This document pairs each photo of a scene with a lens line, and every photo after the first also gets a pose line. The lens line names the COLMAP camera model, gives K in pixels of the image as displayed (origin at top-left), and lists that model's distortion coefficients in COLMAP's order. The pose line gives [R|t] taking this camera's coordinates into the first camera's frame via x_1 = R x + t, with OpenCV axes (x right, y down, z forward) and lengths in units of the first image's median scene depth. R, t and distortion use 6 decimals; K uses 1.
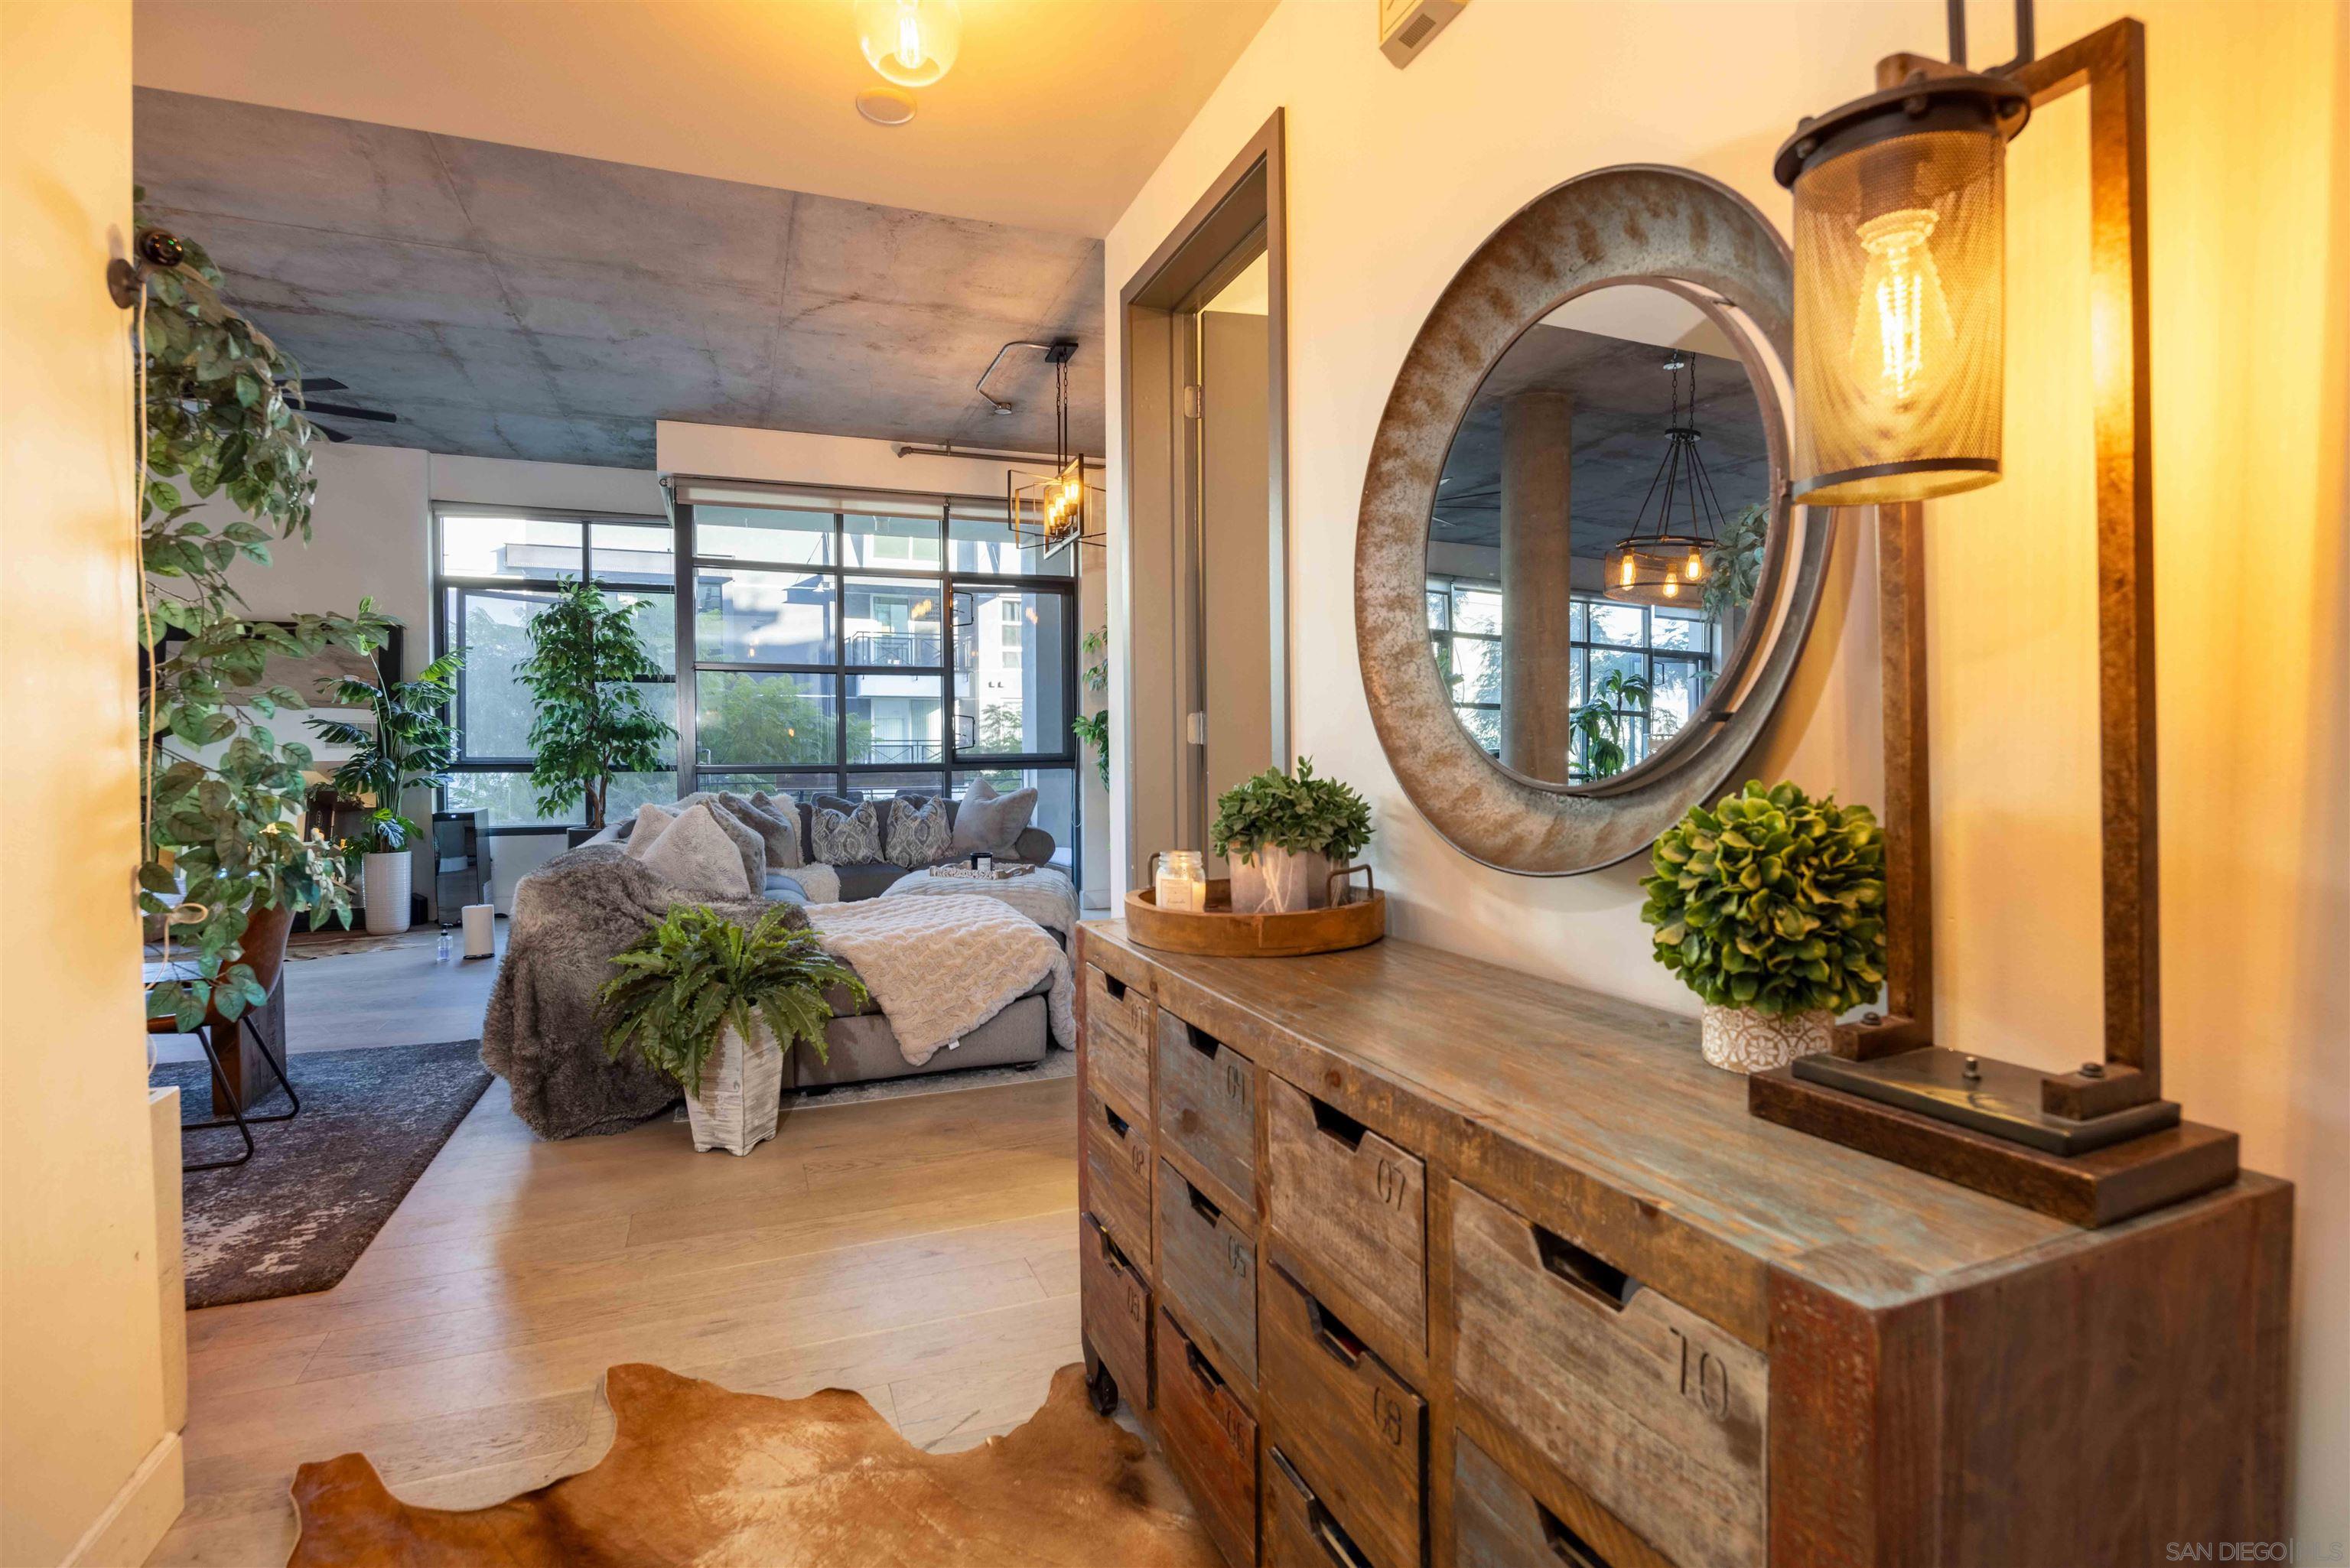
lens RADIAL K [[1105.7, 0, 1168.9], [0, 1105.7, 767.8], [0, 0, 1]] dist [-0.014353, 0.000595]
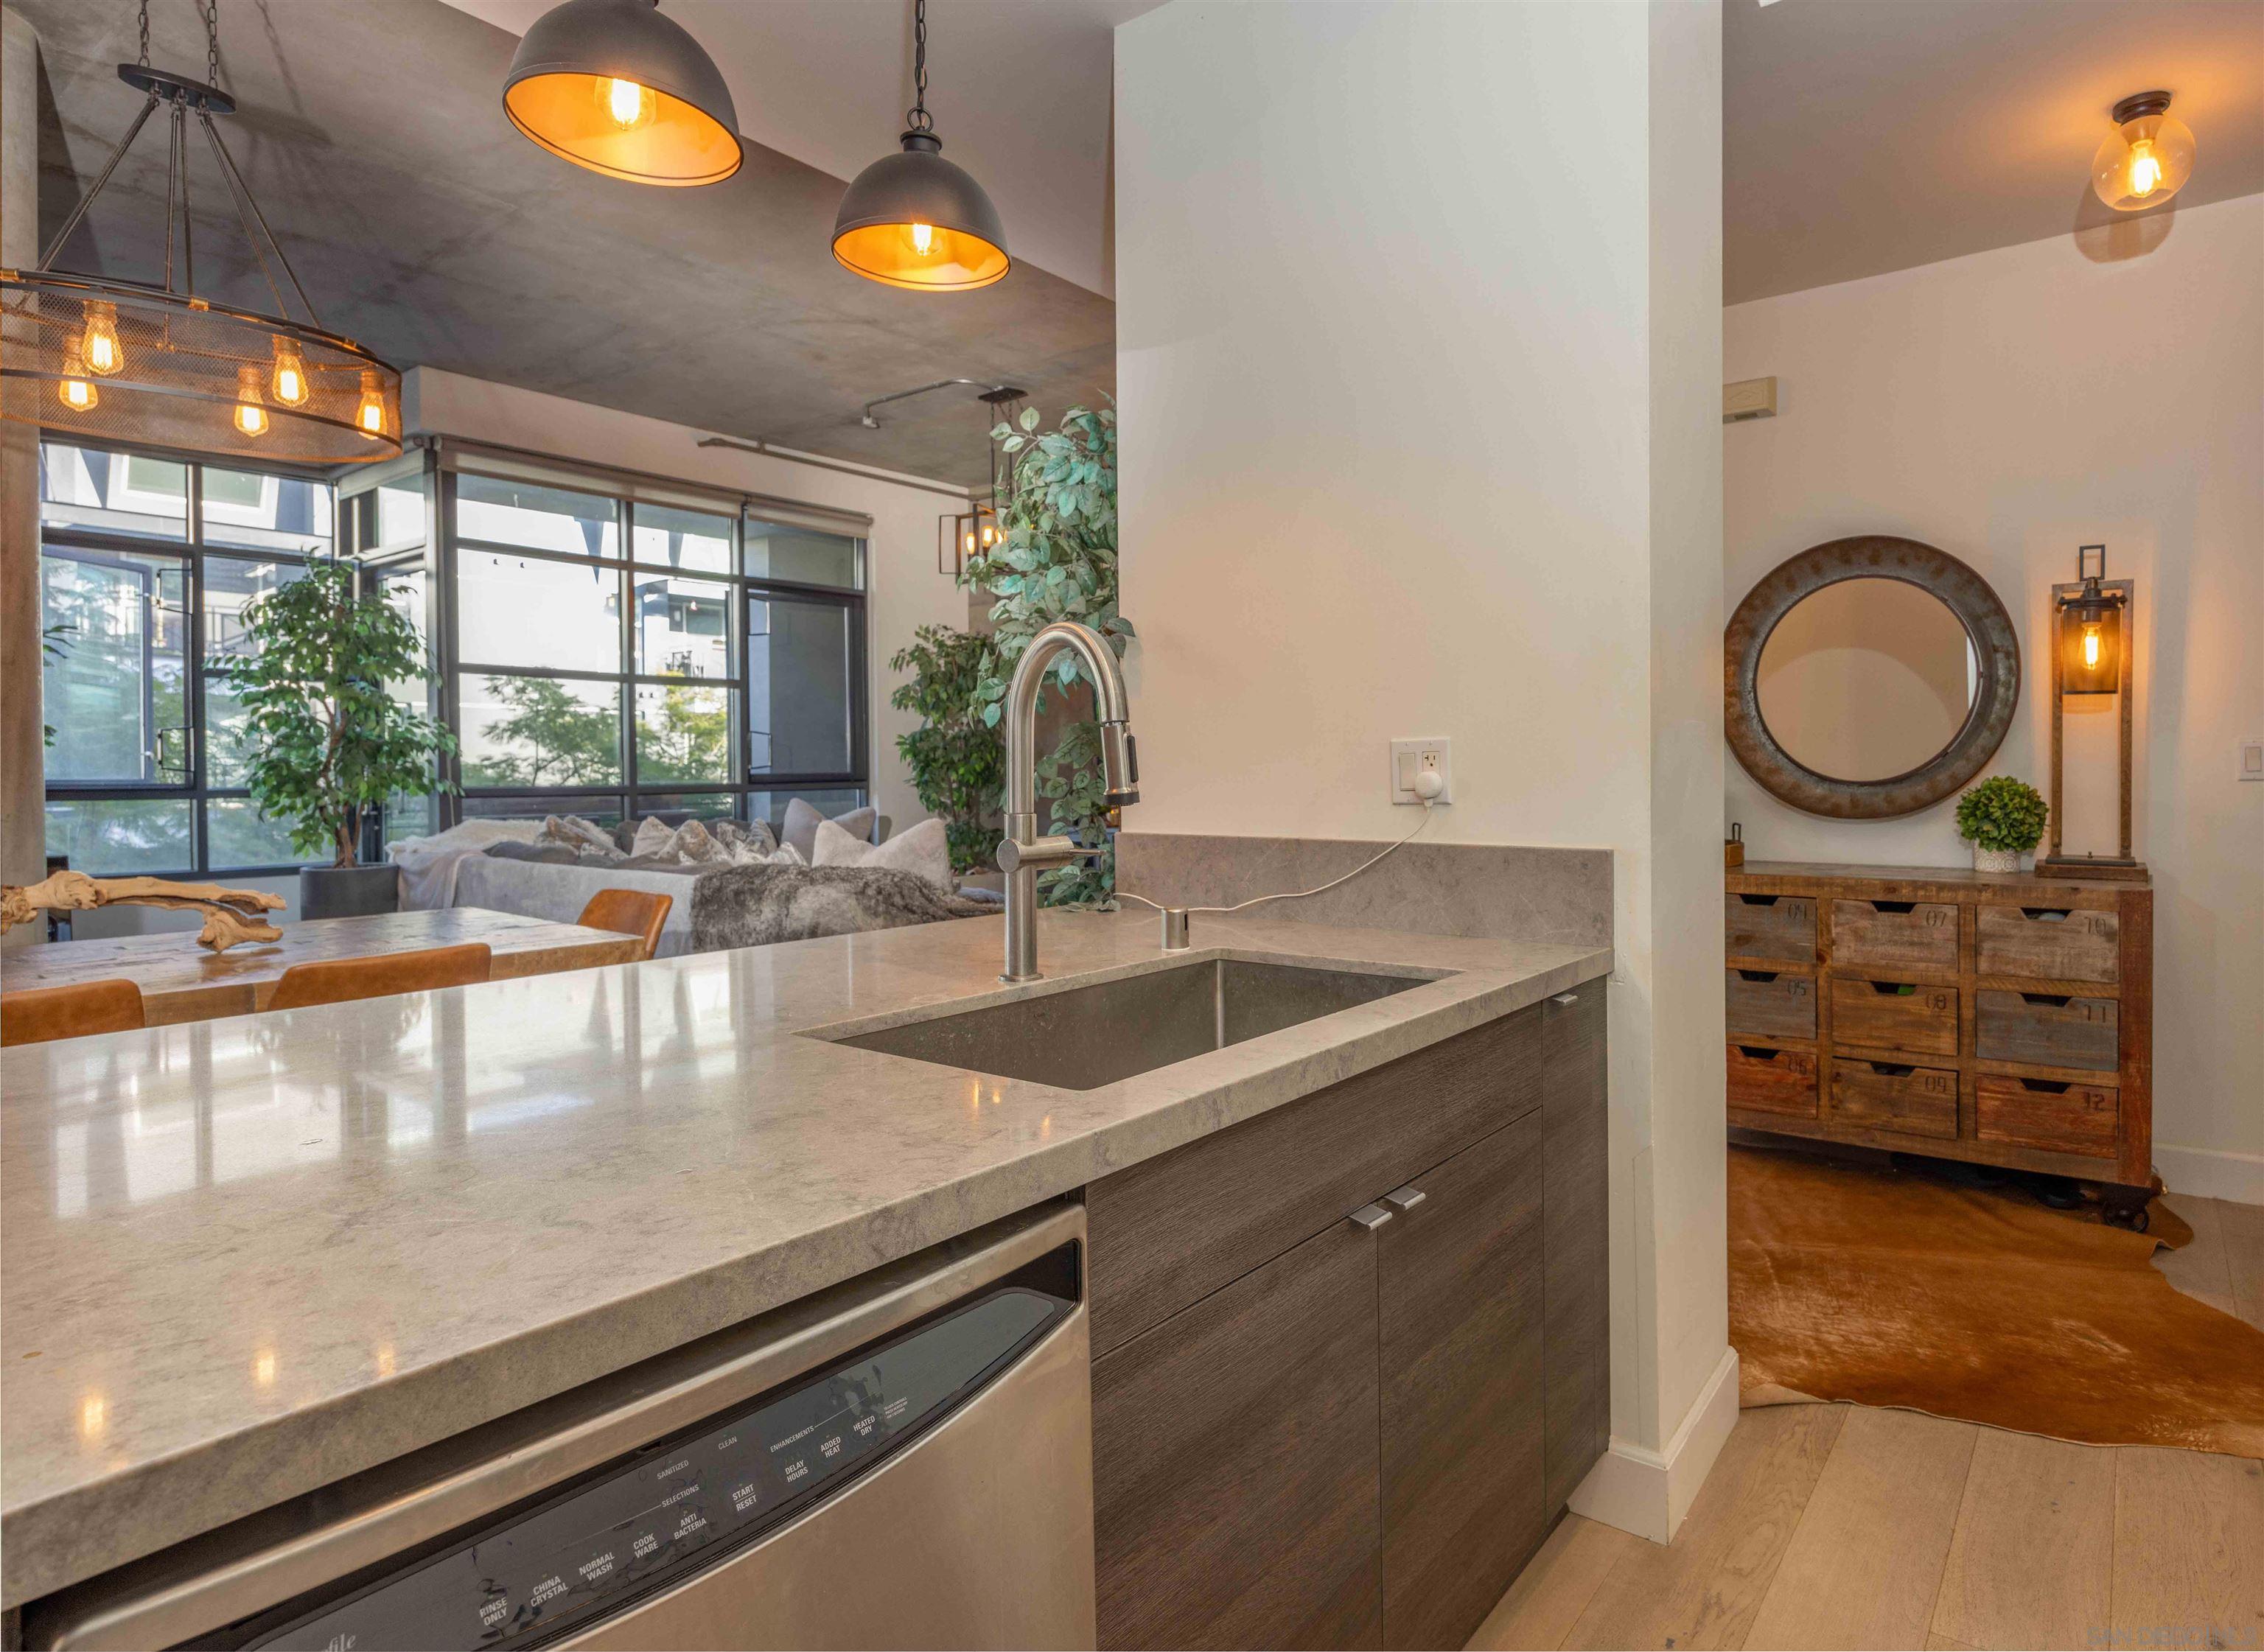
lens RADIAL K [[1229.3, 0, 1277.6], [0, 1229.3, 775.5], [0, 0, 1]] dist [-0.003946, -0.000412]
pose [[0.837311, -0.002210, 0.546722, -1.741235], [0.009779, 0.999892, -0.010936, 0.016549], [-0.546639, 0.014503, 0.837243, -0.428153]]
